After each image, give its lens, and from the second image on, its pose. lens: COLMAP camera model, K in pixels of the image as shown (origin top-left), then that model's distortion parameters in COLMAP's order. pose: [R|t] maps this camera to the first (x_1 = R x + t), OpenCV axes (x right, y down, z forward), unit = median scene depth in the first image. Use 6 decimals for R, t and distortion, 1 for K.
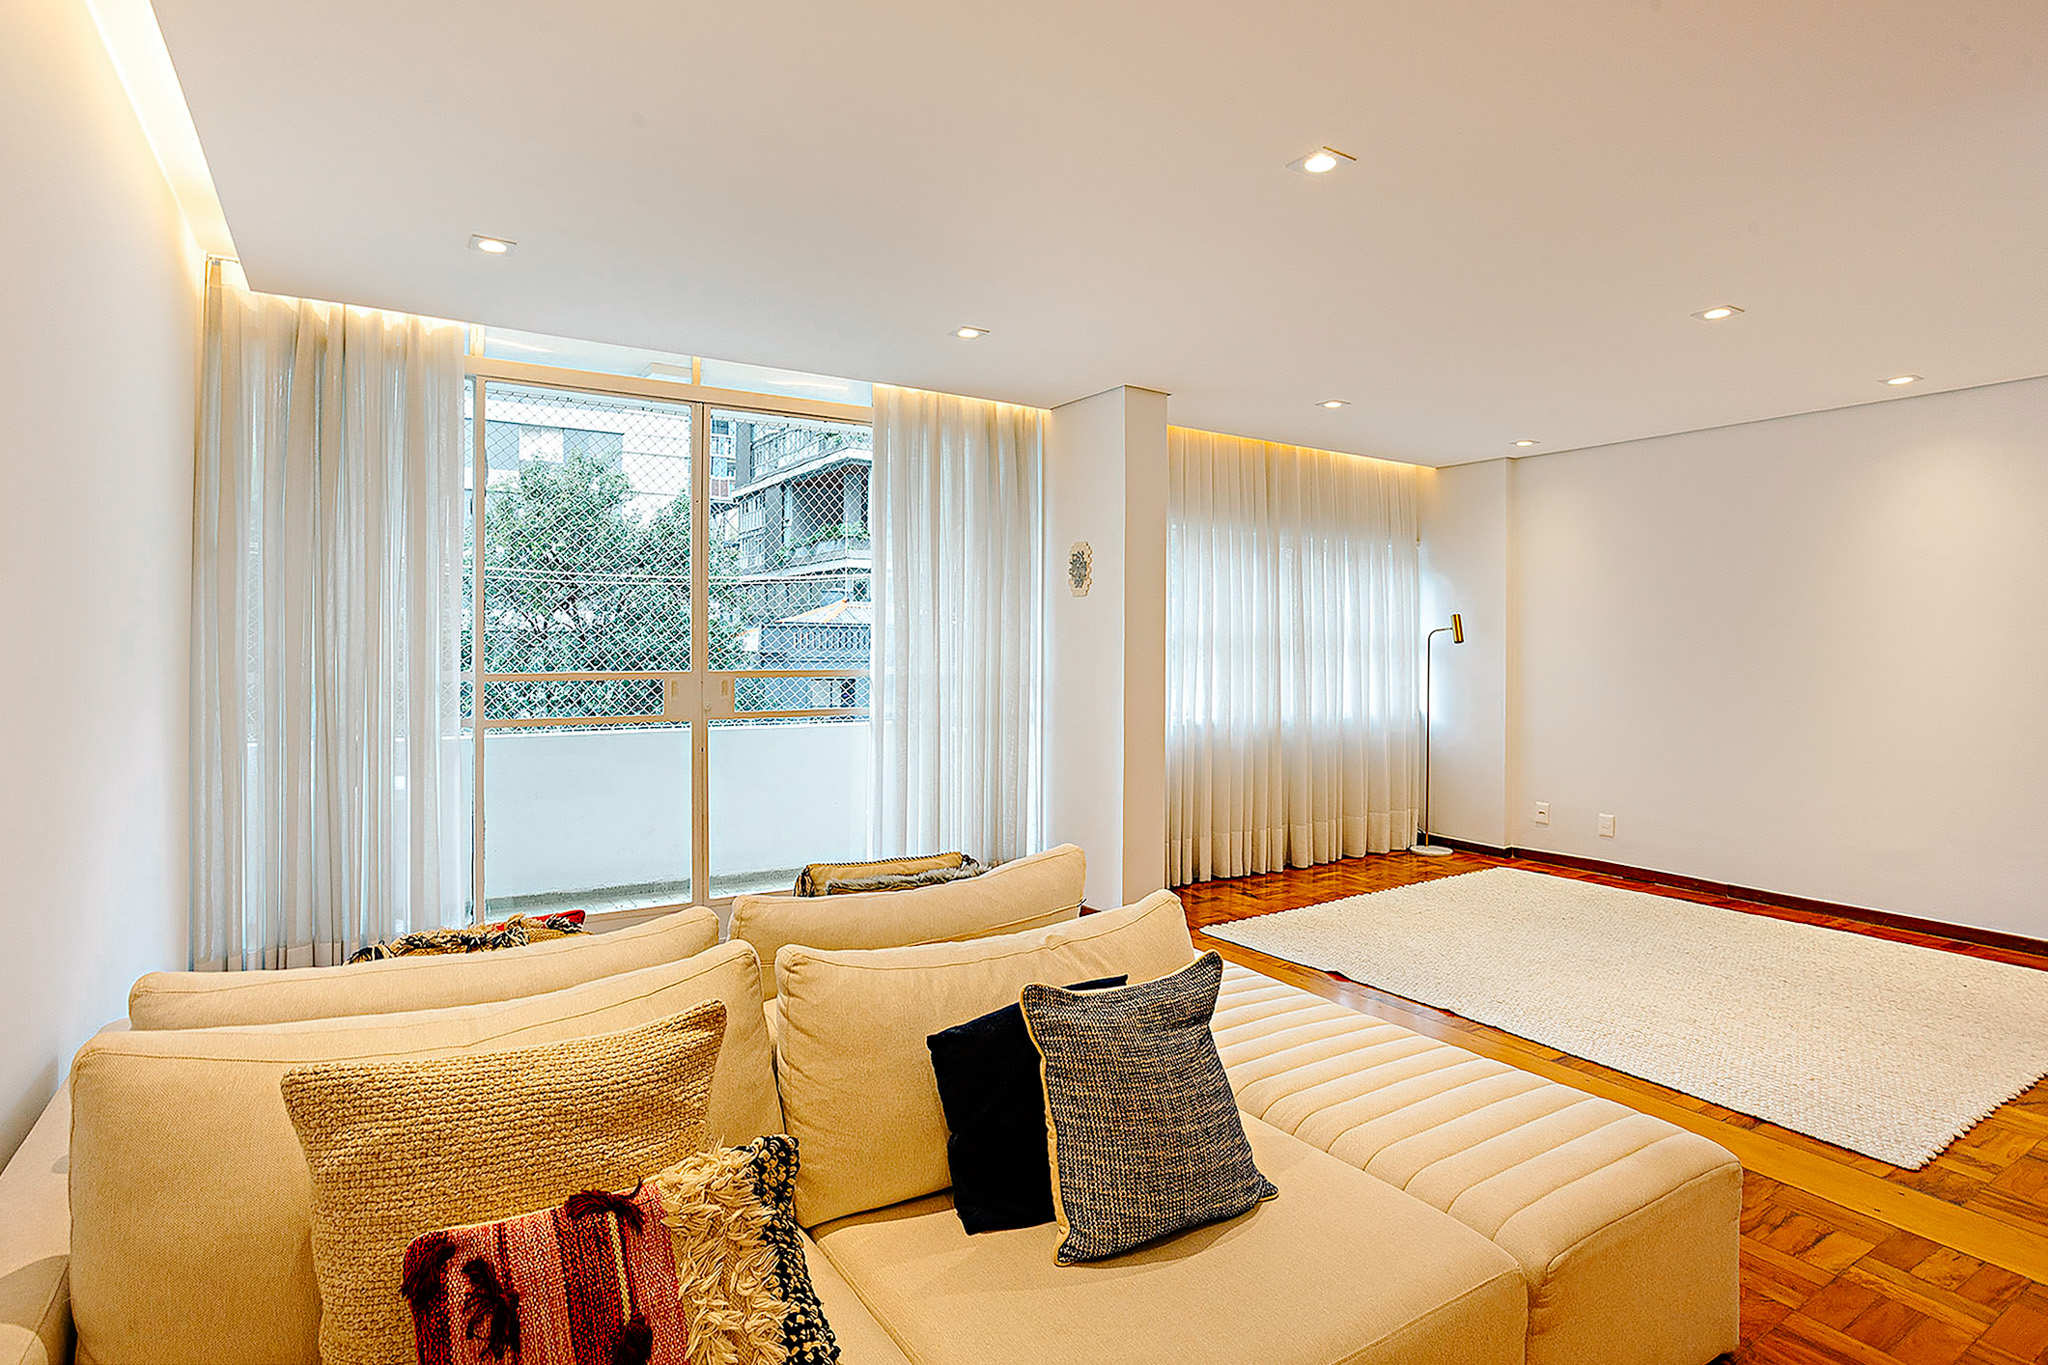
lens RADIAL K [[1057.8, 0, 1021.3], [0, 1057.8, 632.3], [0, 0, 1]] dist [-0.051565, 0.022982]
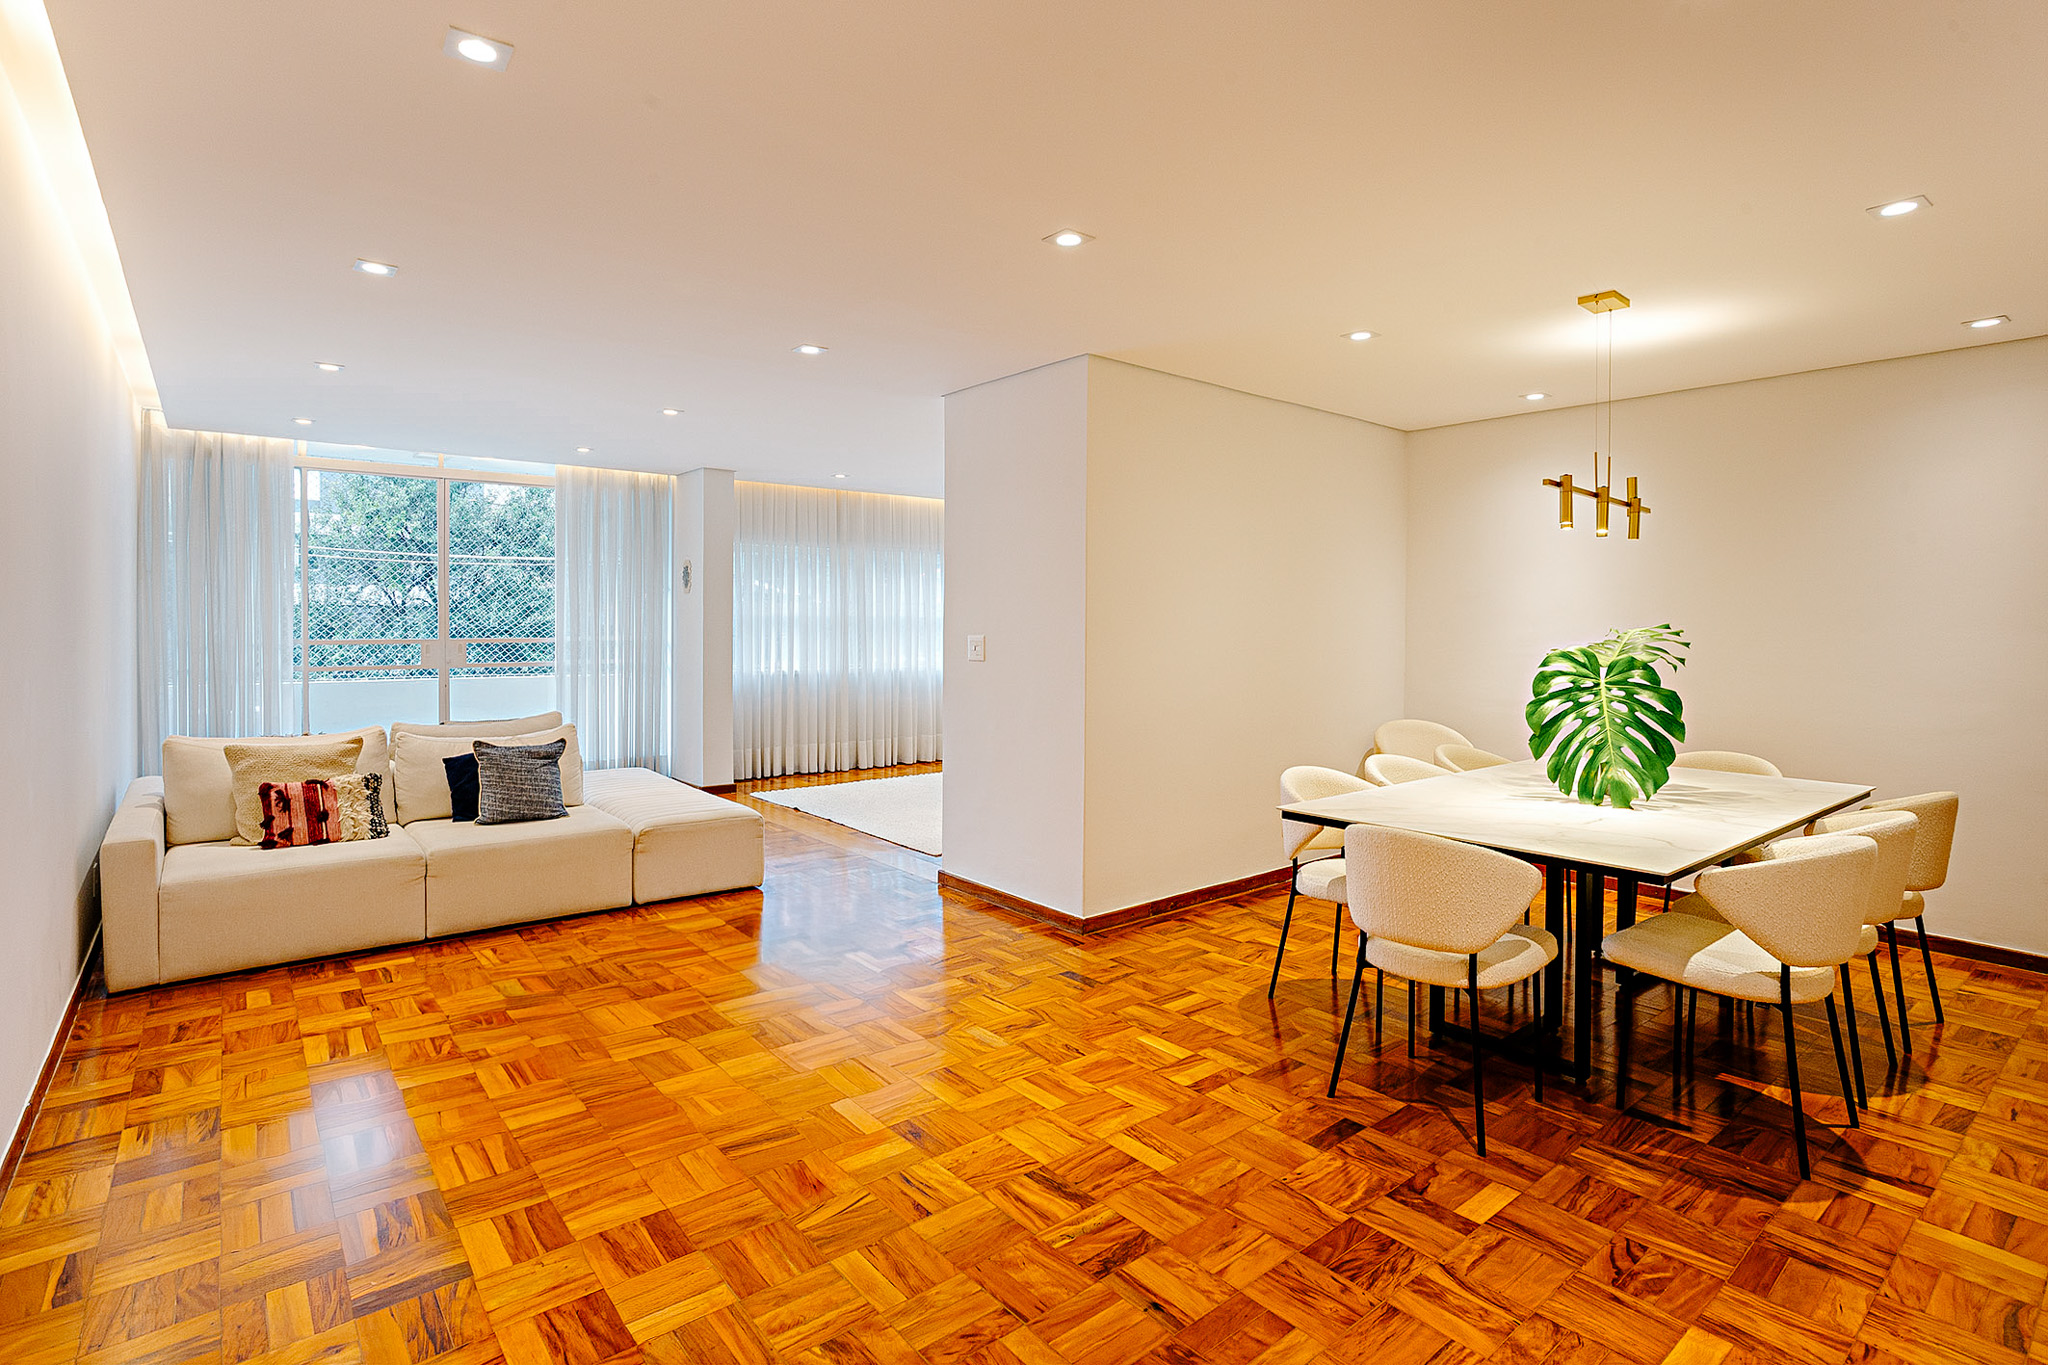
lens RADIAL K [[961.5, 0, 872.4], [0, 961.5, 642.6], [0, 0, 1]] dist [-0.003437, 0.000758]
pose [[0.999612, 0.001452, 0.027824, 0.484624], [-0.002427, 0.999383, 0.035033, -0.018306], [-0.027756, -0.035087, 0.998999, -0.800660]]
